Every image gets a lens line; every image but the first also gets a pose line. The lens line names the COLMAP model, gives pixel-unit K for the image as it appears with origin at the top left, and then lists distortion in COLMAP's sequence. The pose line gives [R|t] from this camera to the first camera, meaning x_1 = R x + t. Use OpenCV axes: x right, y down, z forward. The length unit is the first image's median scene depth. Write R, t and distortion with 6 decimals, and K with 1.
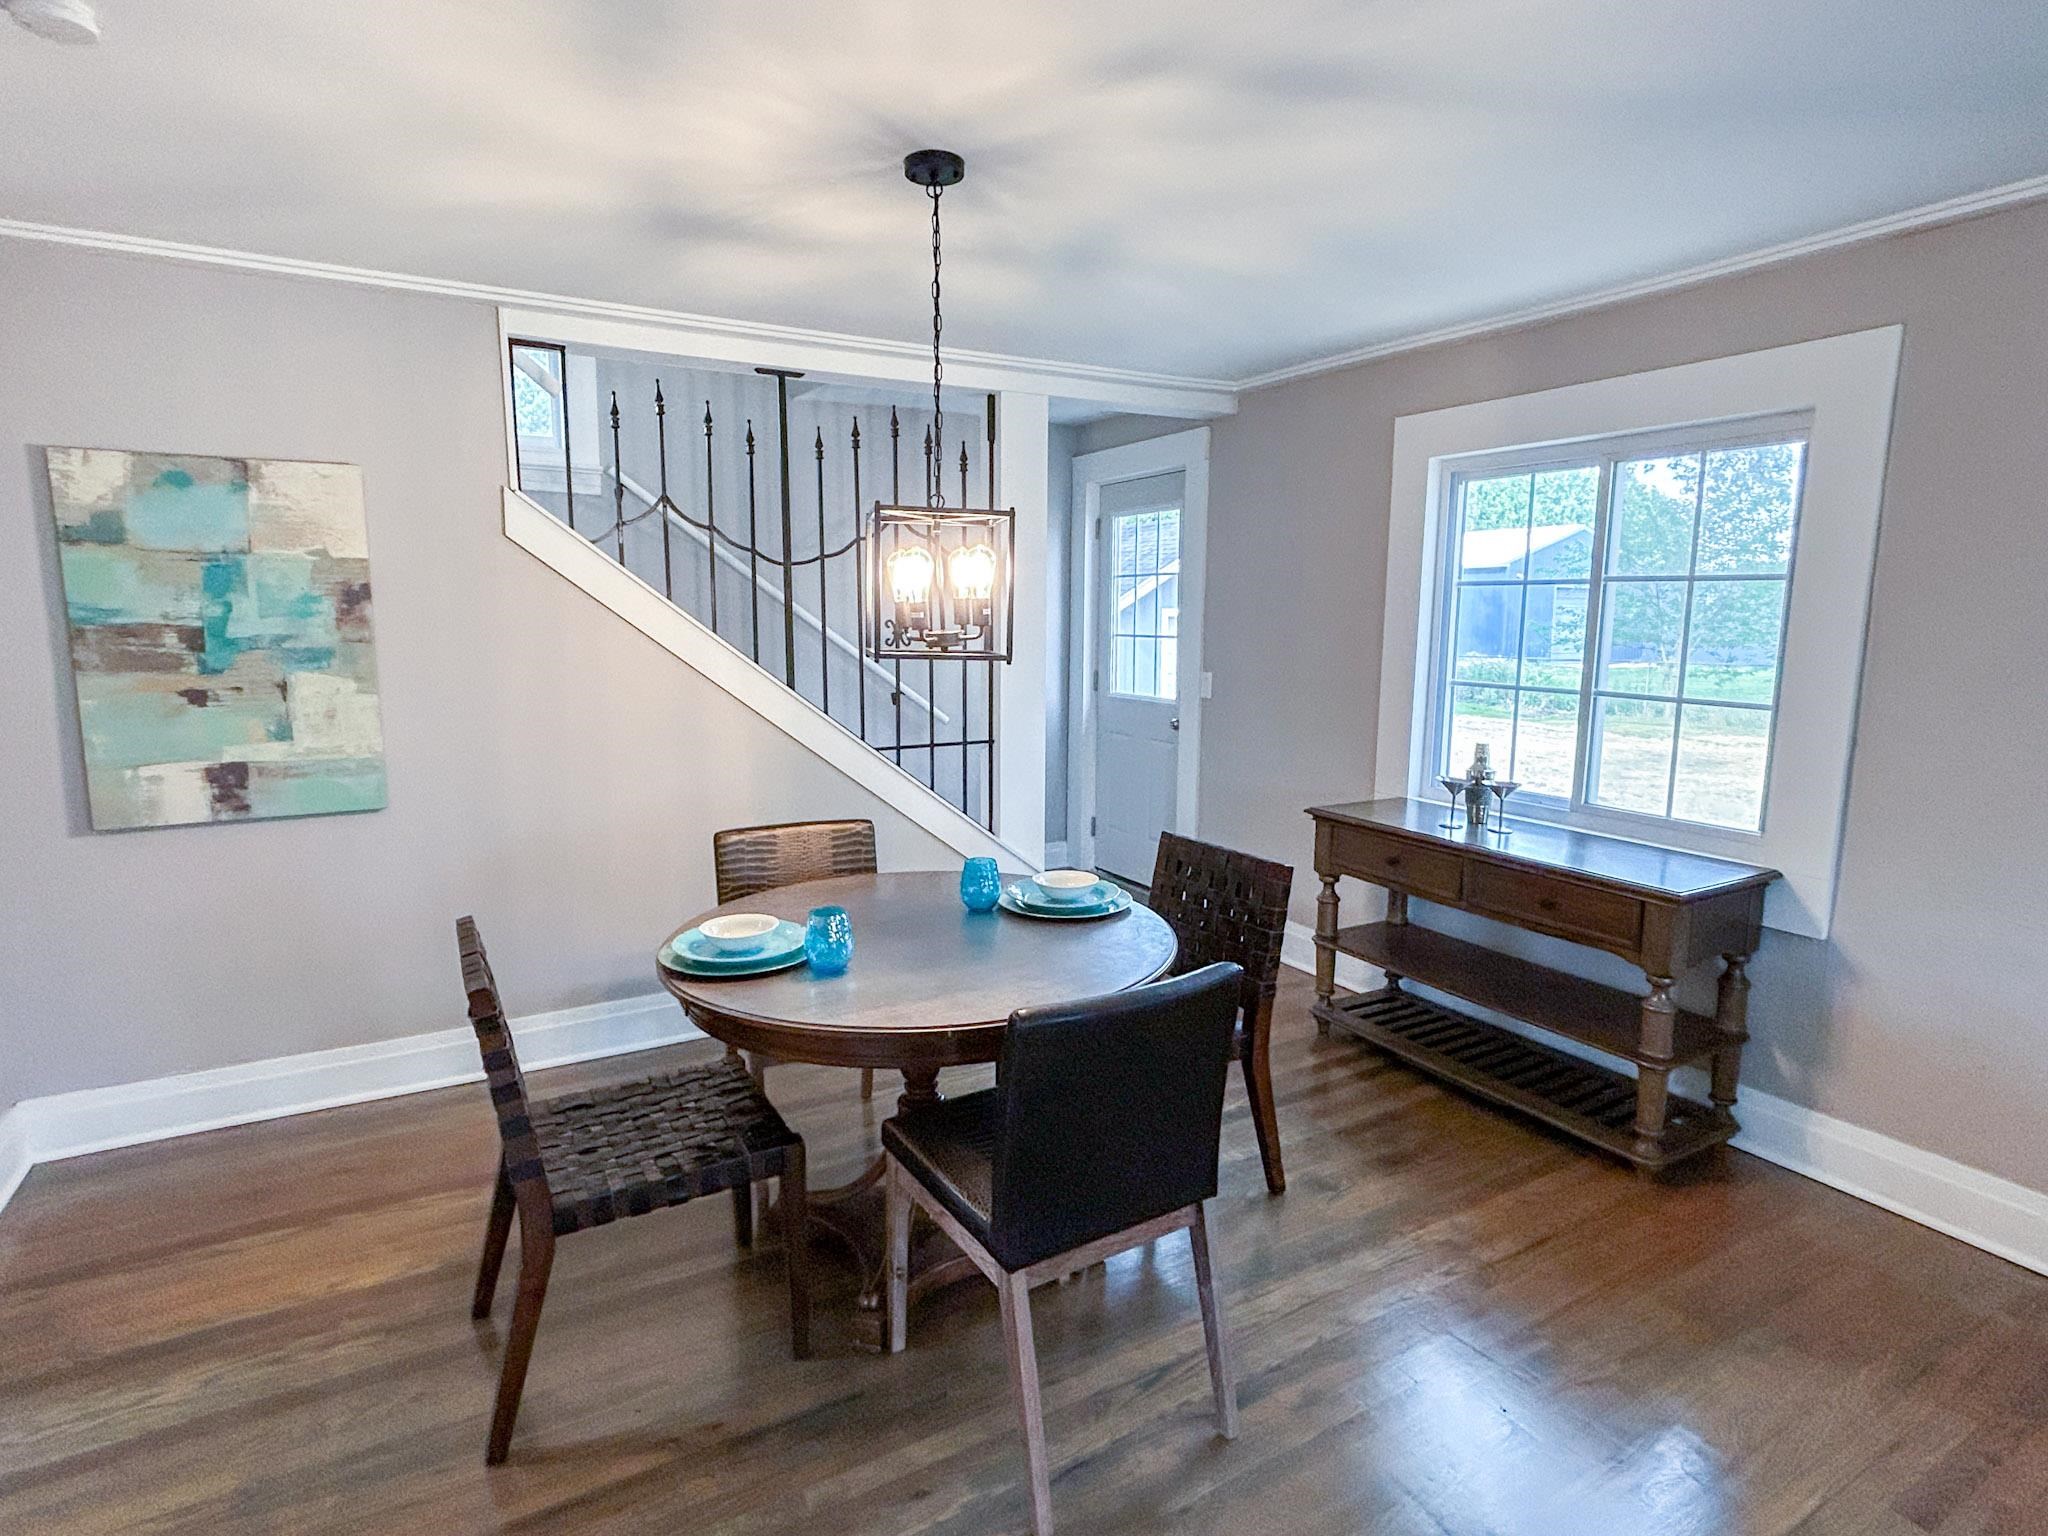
lens RADIAL K [[1062.9, 0, 1019.5], [0, 1062.9, 761.4], [0, 0, 1]] dist [0.001744, -0.000016]
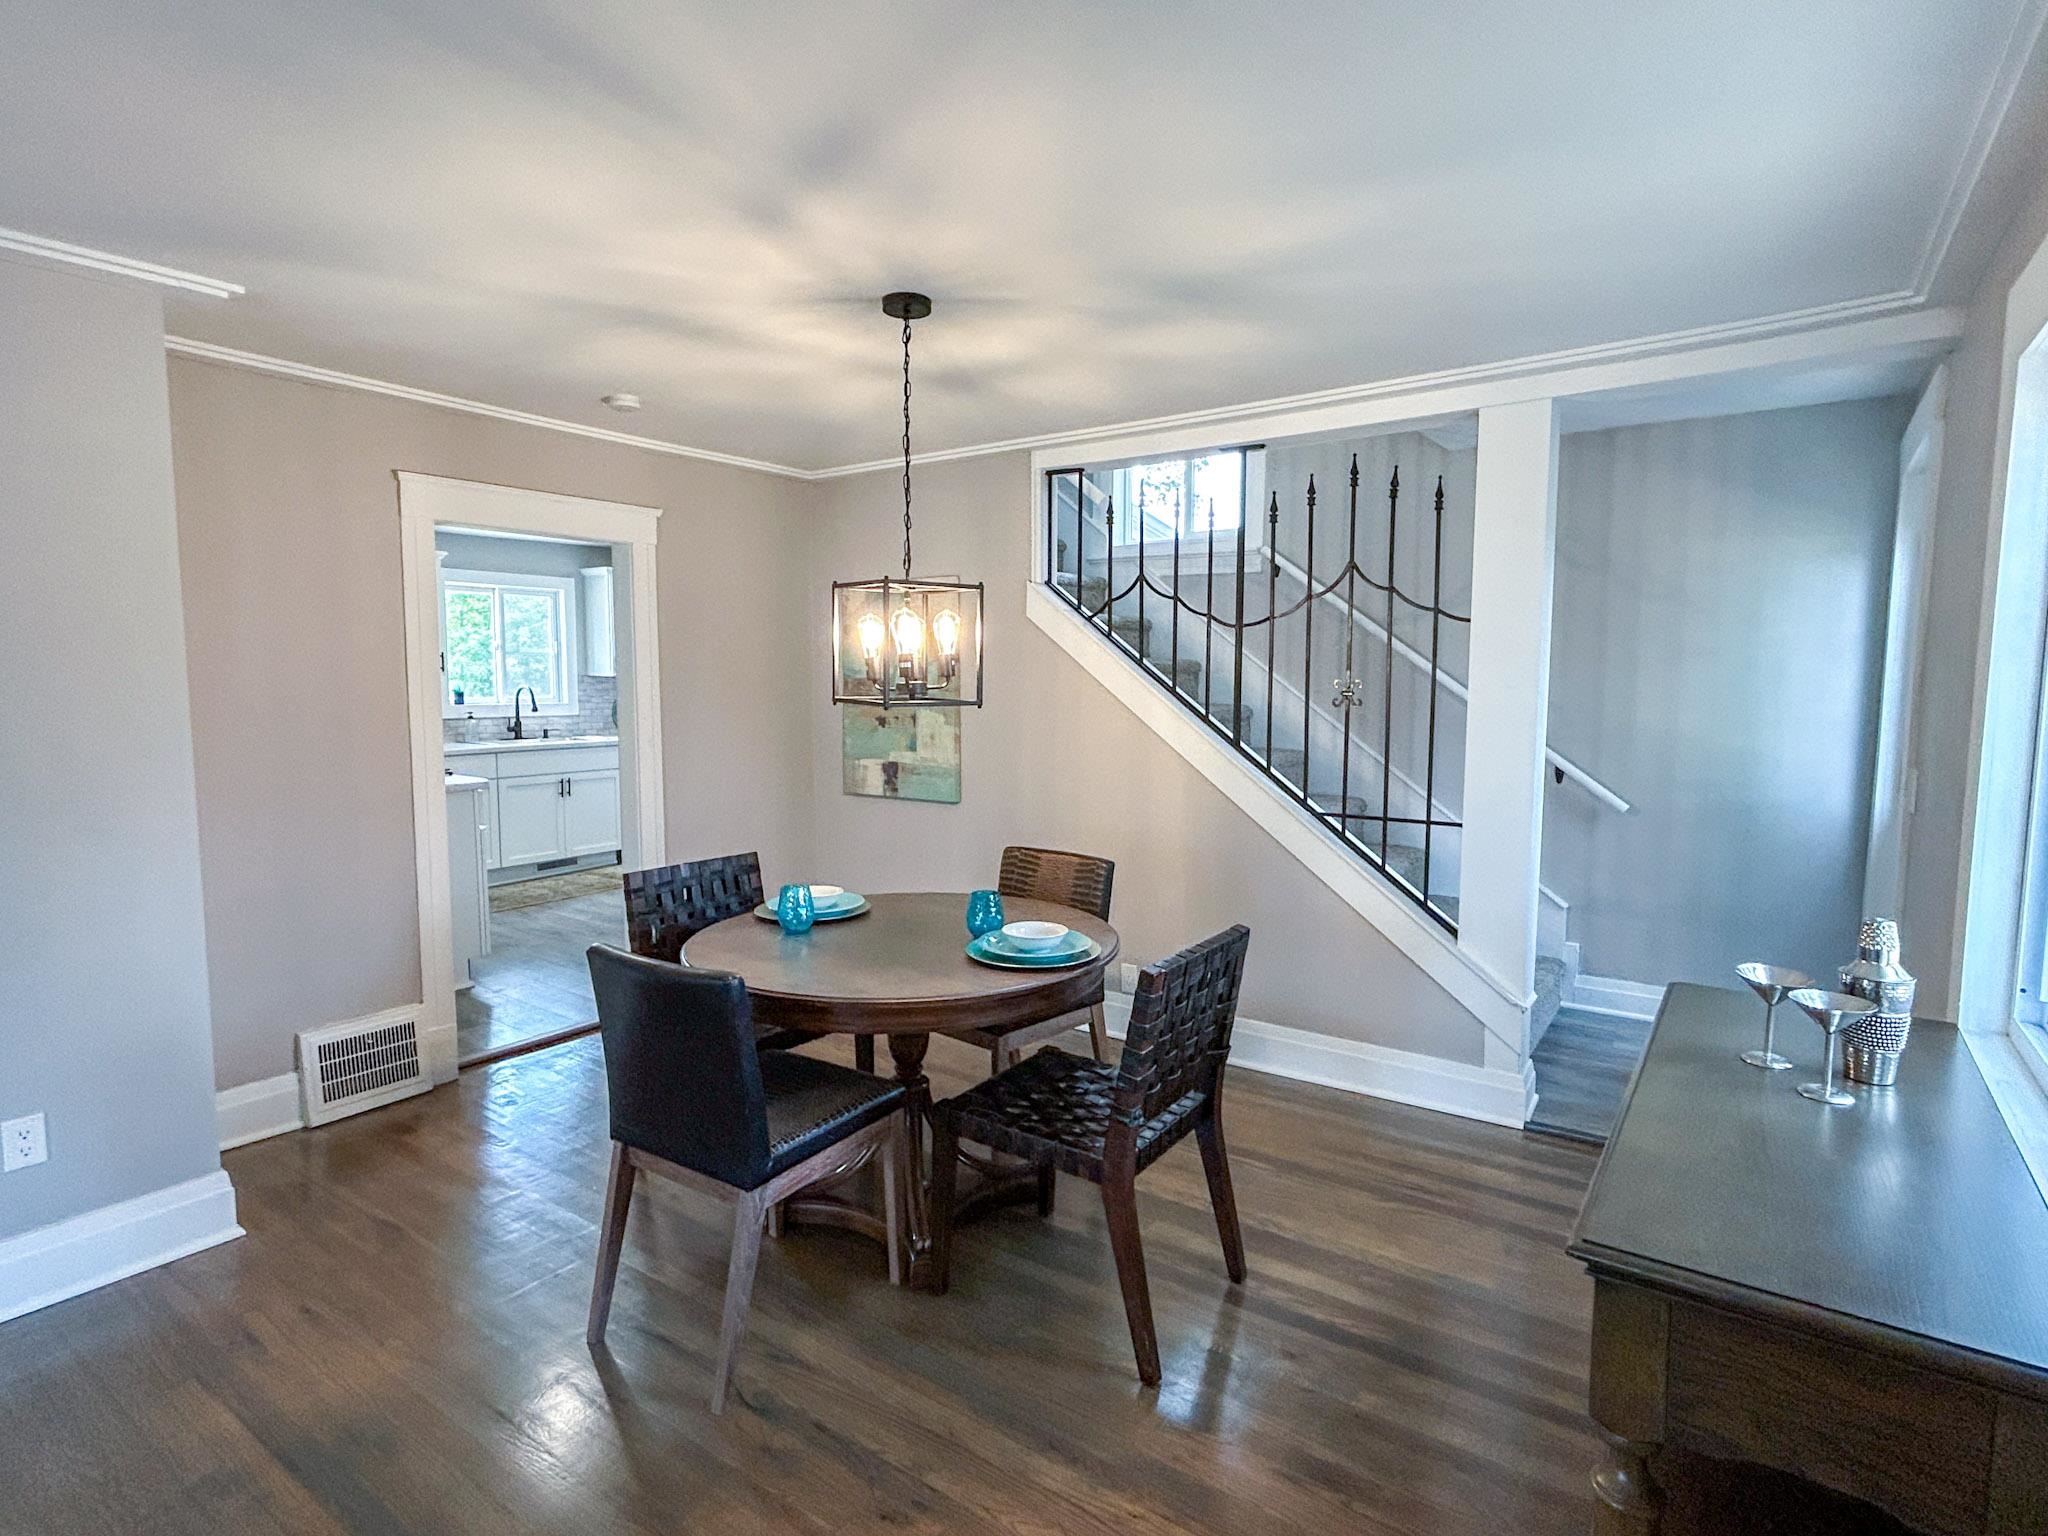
lens RADIAL K [[1062.9, 0, 1019.0], [0, 1062.9, 771.7], [0, 0, 1]] dist [0.001744, -0.000016]
pose [[0.405530, 0.077935, -0.910753, 0.836924], [-0.138032, 0.990154, 0.023268, -0.048704], [0.903600, 0.116277, 0.412295, 0.492279]]
